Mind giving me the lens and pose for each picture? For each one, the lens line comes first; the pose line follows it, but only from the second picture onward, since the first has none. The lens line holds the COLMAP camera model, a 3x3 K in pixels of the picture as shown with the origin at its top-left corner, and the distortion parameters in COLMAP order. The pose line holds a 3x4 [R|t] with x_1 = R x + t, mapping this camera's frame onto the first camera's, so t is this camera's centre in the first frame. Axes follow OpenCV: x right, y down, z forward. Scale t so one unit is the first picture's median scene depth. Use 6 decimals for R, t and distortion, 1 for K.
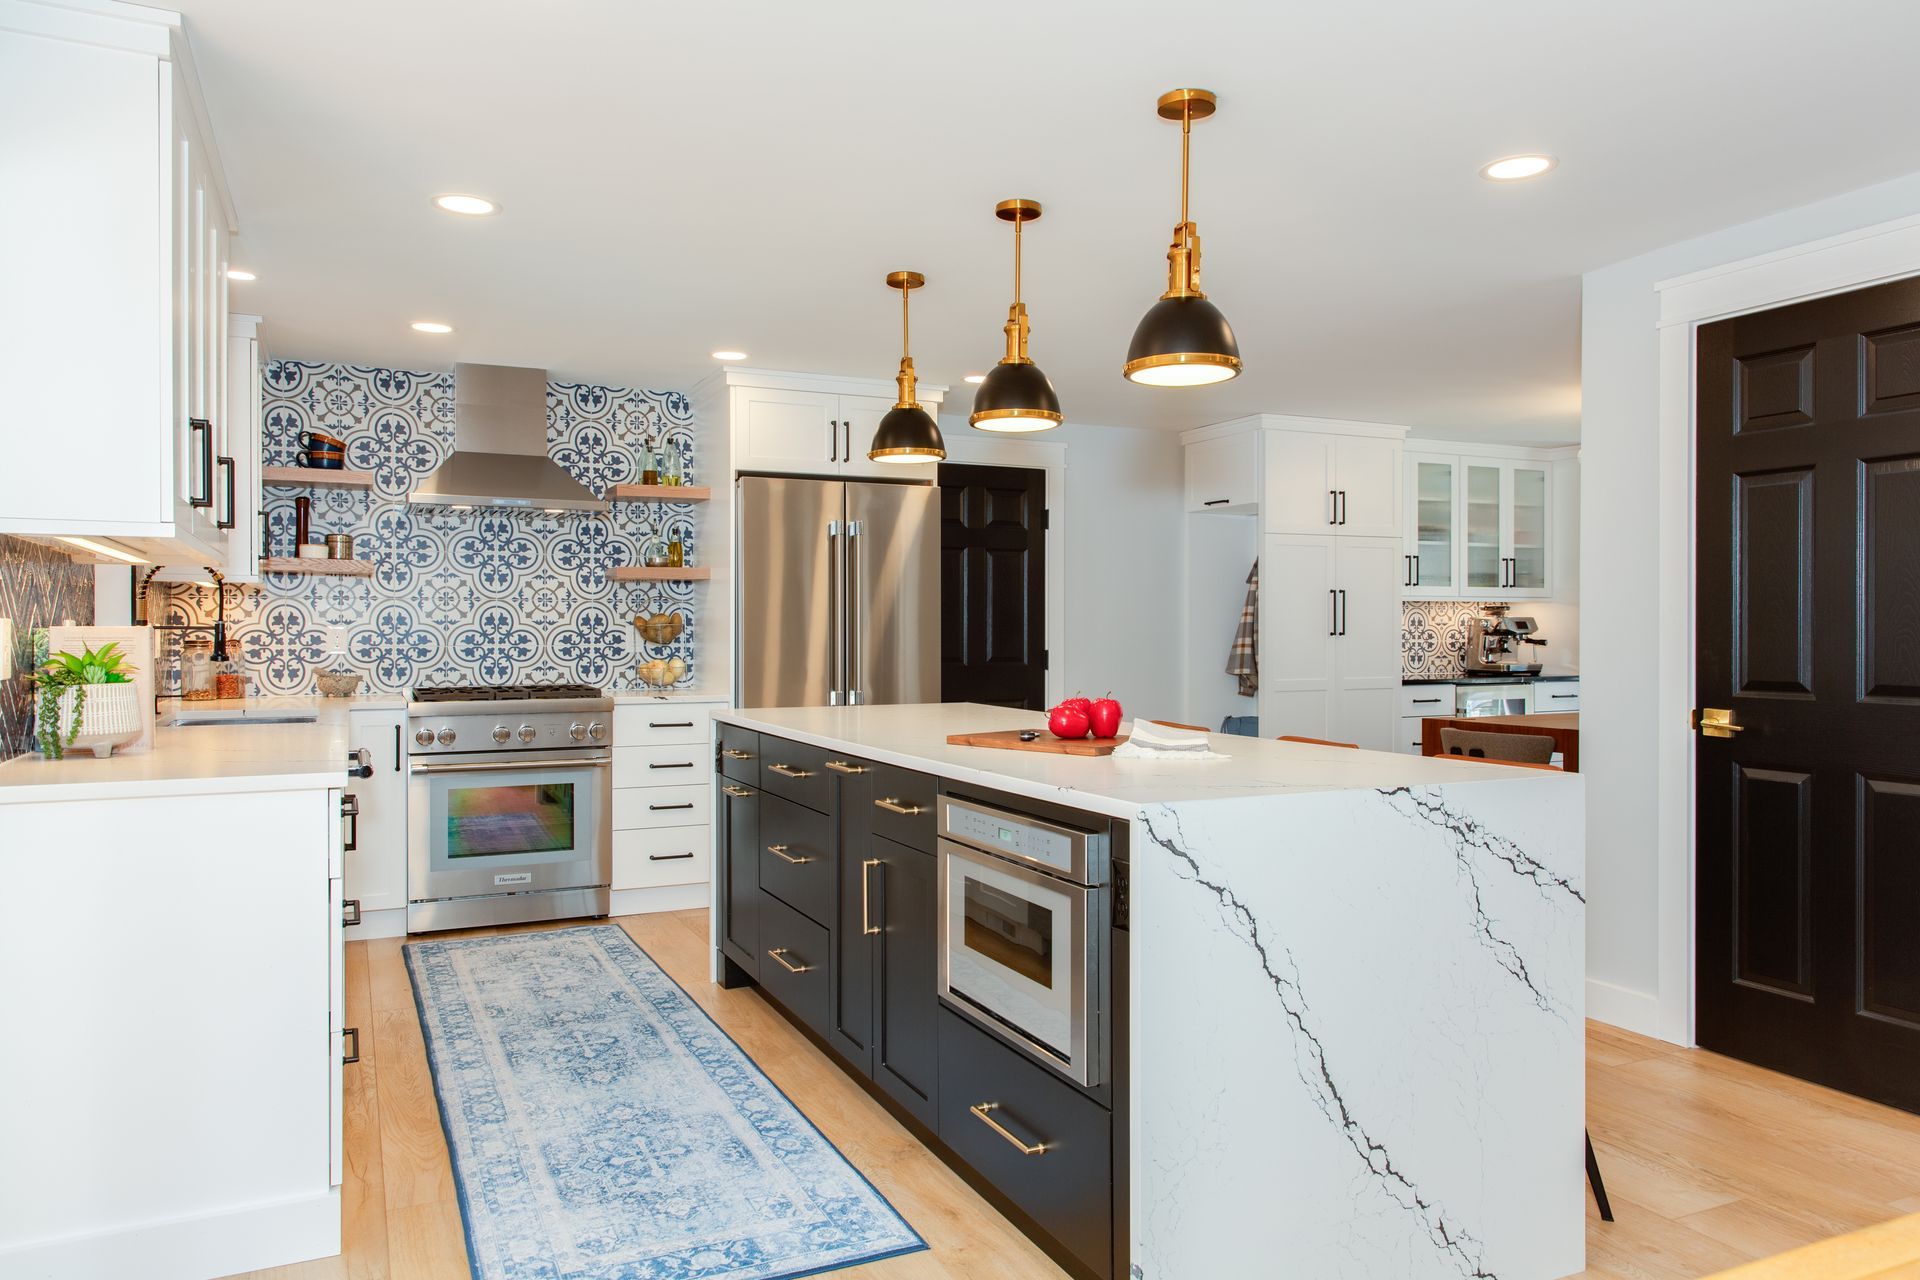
lens RADIAL K [[1309.3, 0, 978.2], [0, 1309.3, 640.0], [0, 0, 1]] dist [0.011664, -0.000913]
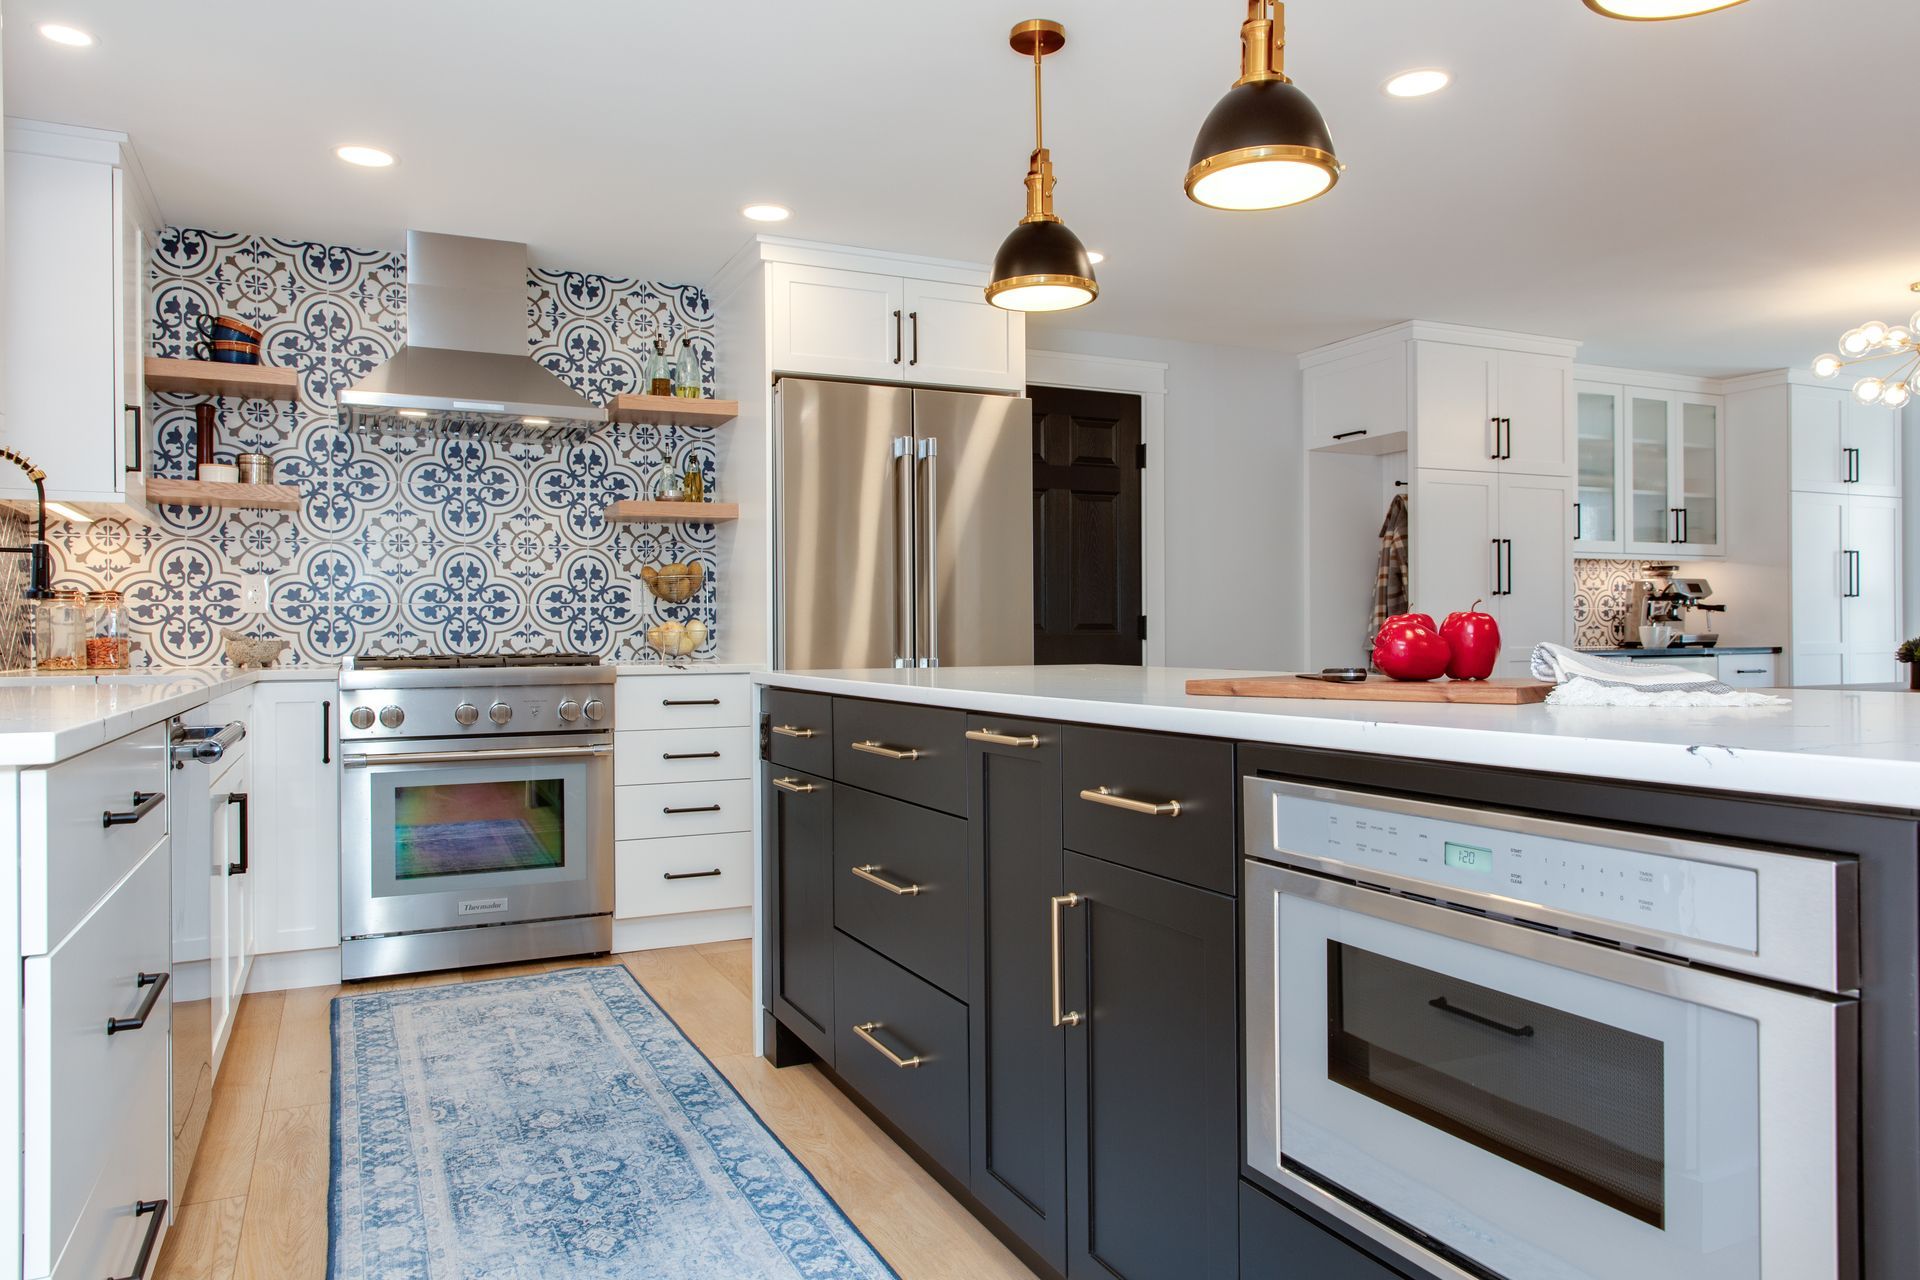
lens RADIAL K [[1293.9, 0, 974.0], [0, 1293.9, 639.4], [0, 0, 1]] dist [0.009505, -0.002841]
pose [[0.999977, -0.006681, -0.001533, -0.065663], [0.006674, 0.999966, -0.004885, 0.031897], [0.001565, 0.004874, 0.999987, 0.236501]]
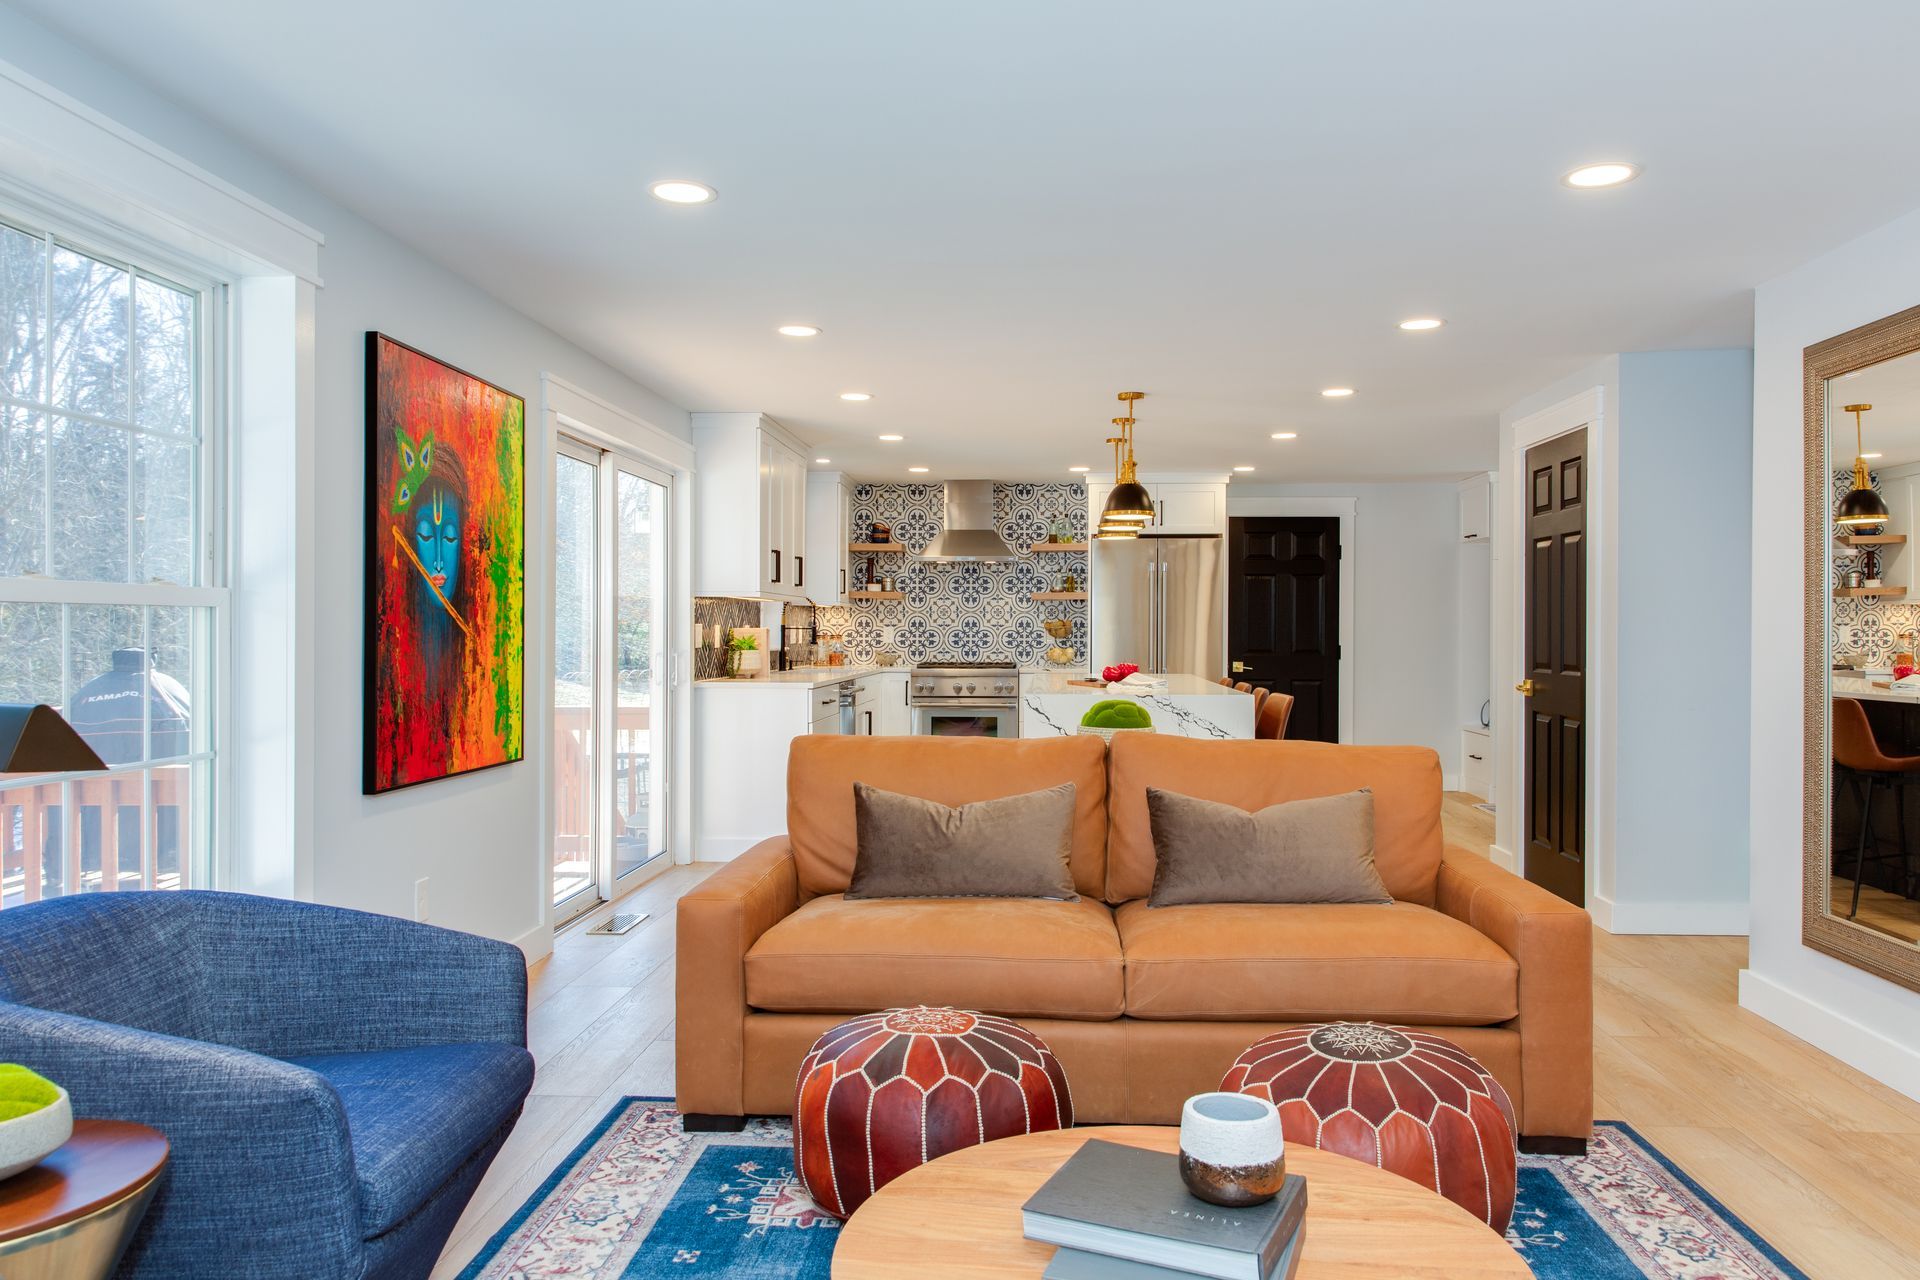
lens RADIAL K [[1309.3, 0, 978.2], [0, 1309.3, 640.0], [0, 0, 1]] dist [0.011664, -0.000913]
pose [[0.875018, 0.006851, -0.484043, 0.486774], [-0.006869, 0.999975, 0.001735, 0.002677], [0.484042, 0.001807, 0.875043, -0.515898]]
